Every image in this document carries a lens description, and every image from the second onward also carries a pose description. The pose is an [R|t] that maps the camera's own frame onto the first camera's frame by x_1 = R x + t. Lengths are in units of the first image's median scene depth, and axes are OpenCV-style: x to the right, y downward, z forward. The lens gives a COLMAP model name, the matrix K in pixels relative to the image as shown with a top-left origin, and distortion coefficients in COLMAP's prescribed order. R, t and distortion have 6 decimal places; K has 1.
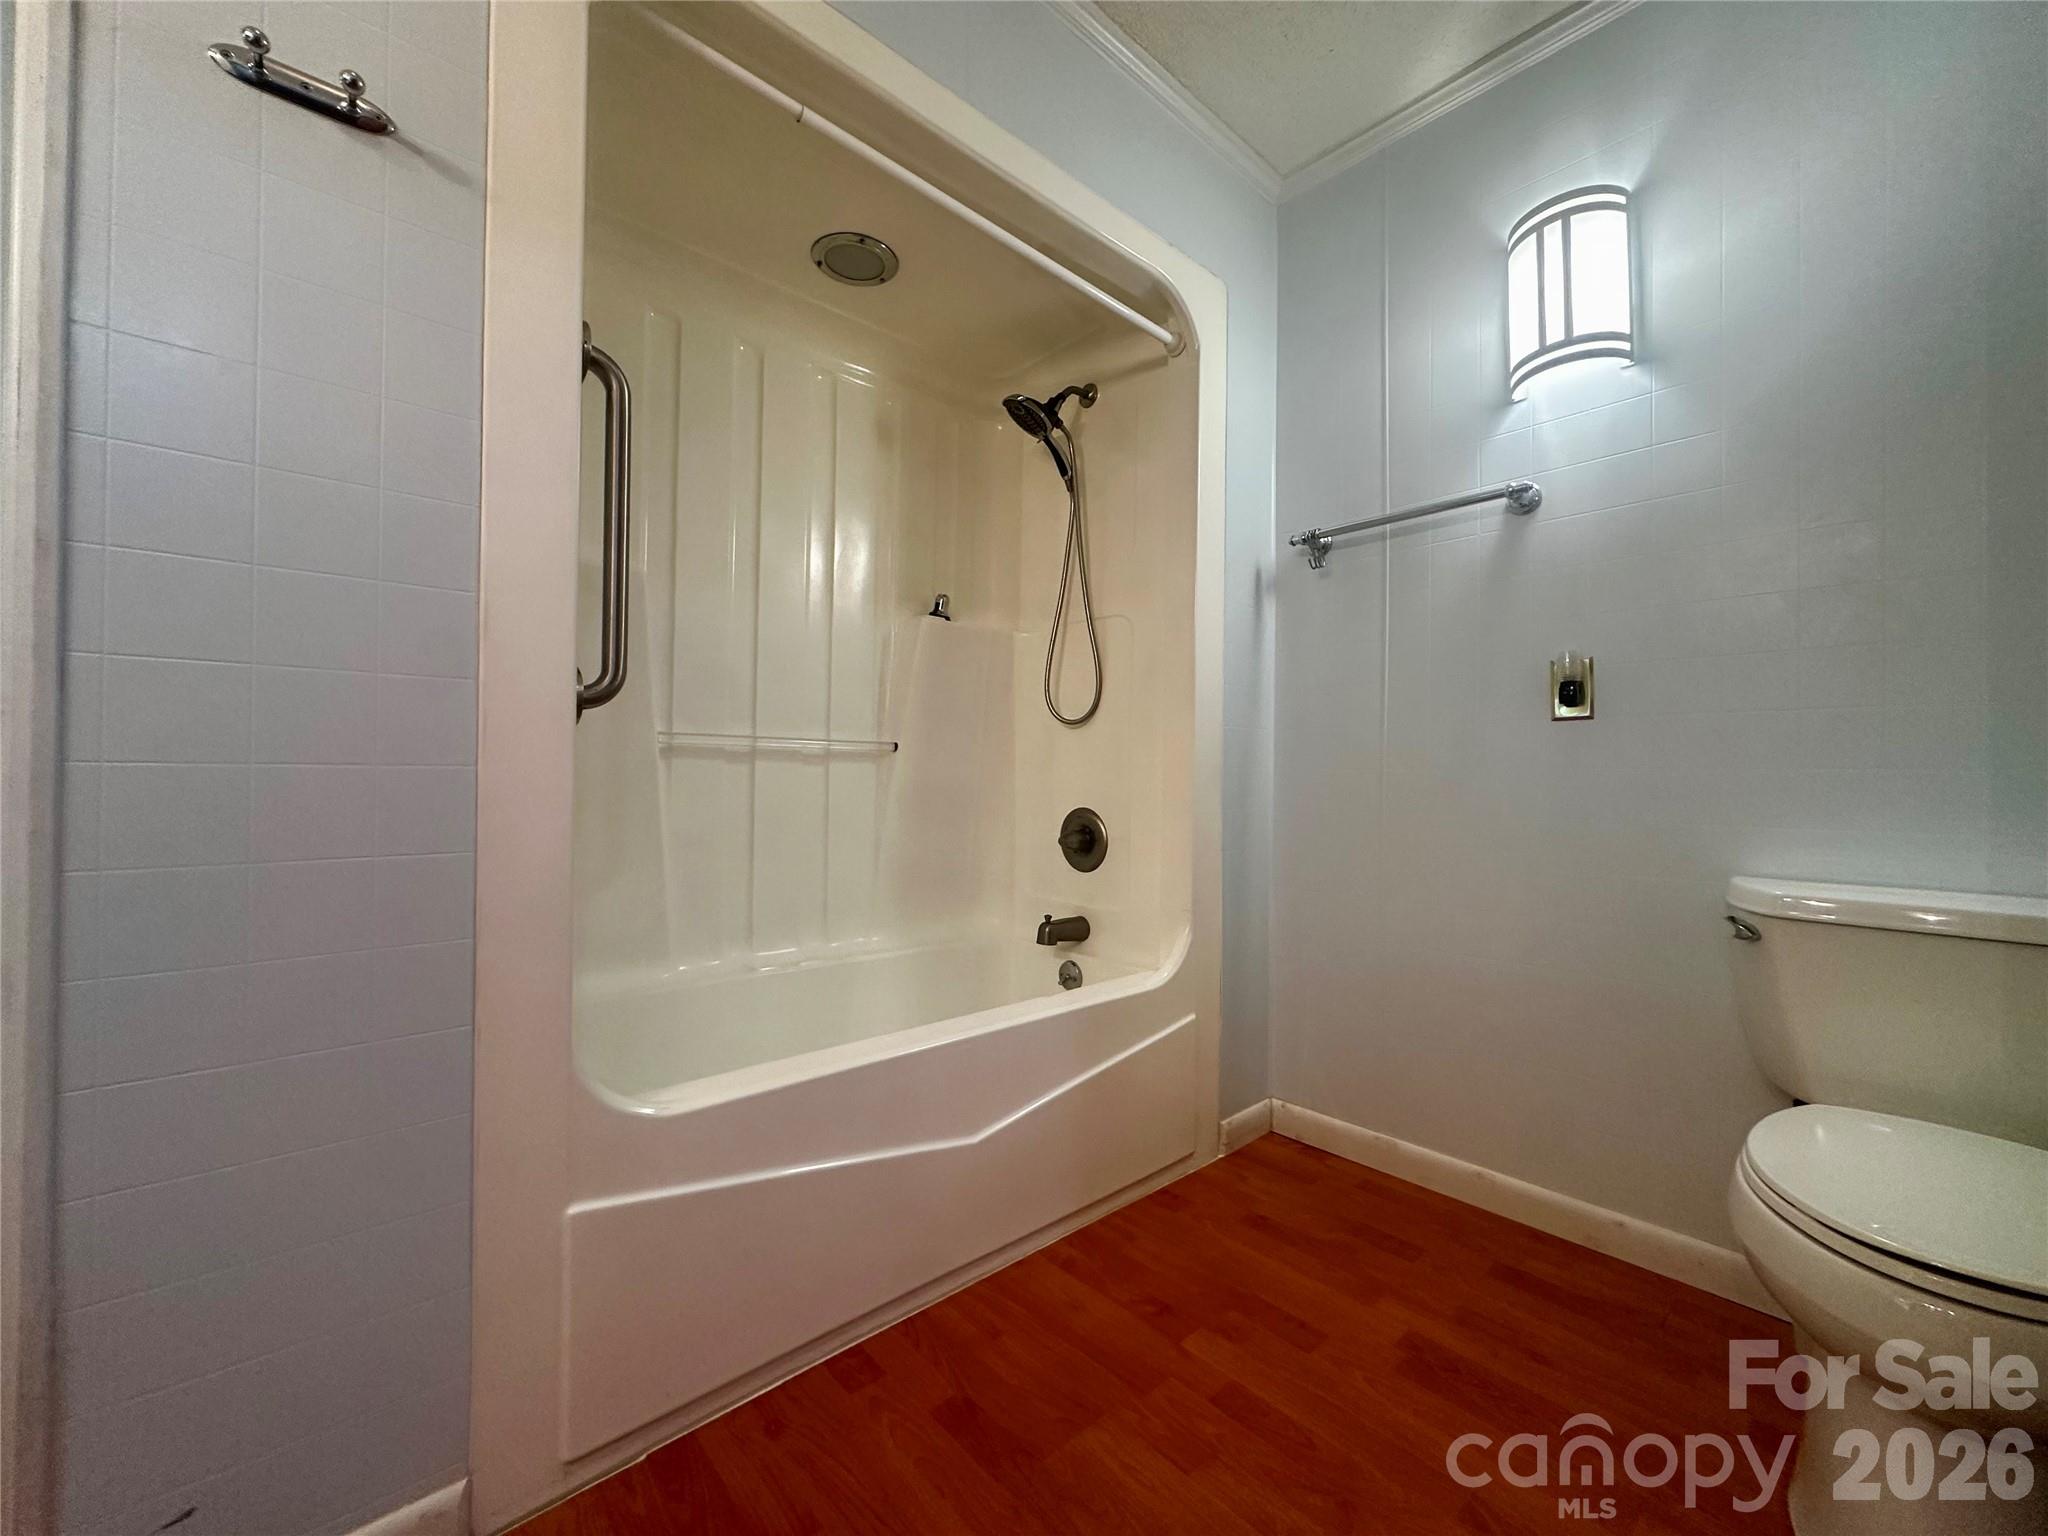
lens RADIAL K [[818.7, 0, 1020.3], [0, 818.7, 758.1], [0, 0, 1]] dist [-0.002563, 0.000367]
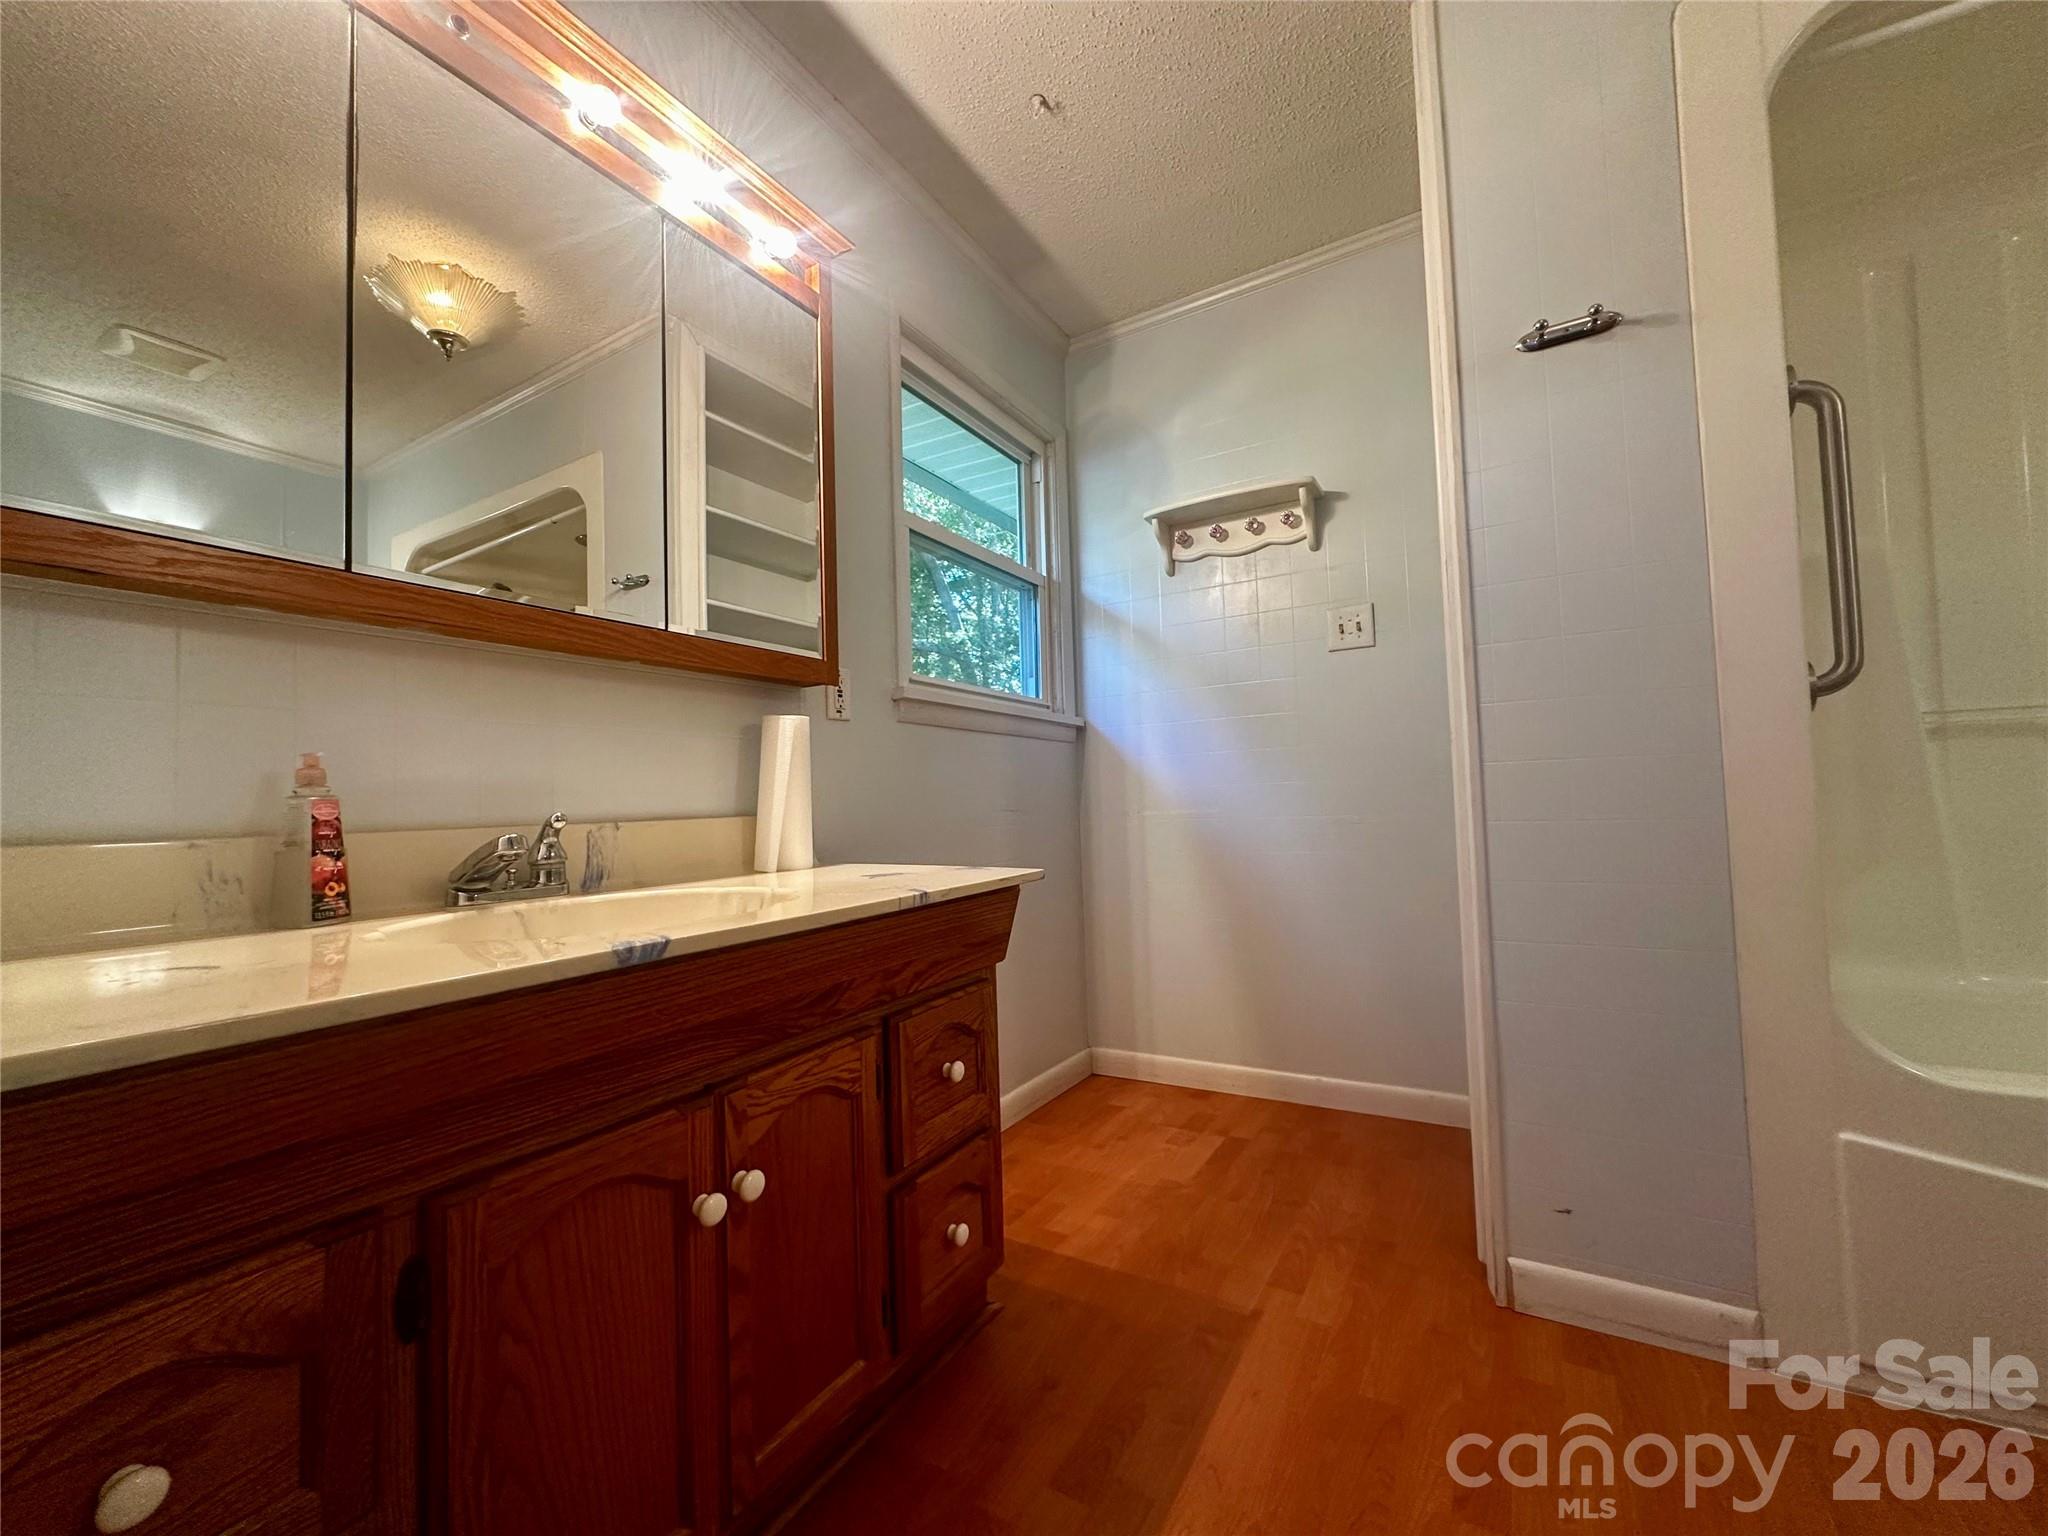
lens RADIAL K [[818.7, 0, 1016.8], [0, 818.7, 757.2], [0, 0, 1]] dist [-0.002563, 0.000367]
pose [[0.293937, -0.053346, -0.954335, 0.214556], [0.047638, 0.998018, -0.041115, 0.015205], [0.954637, -0.033378, 0.295896, -0.394420]]
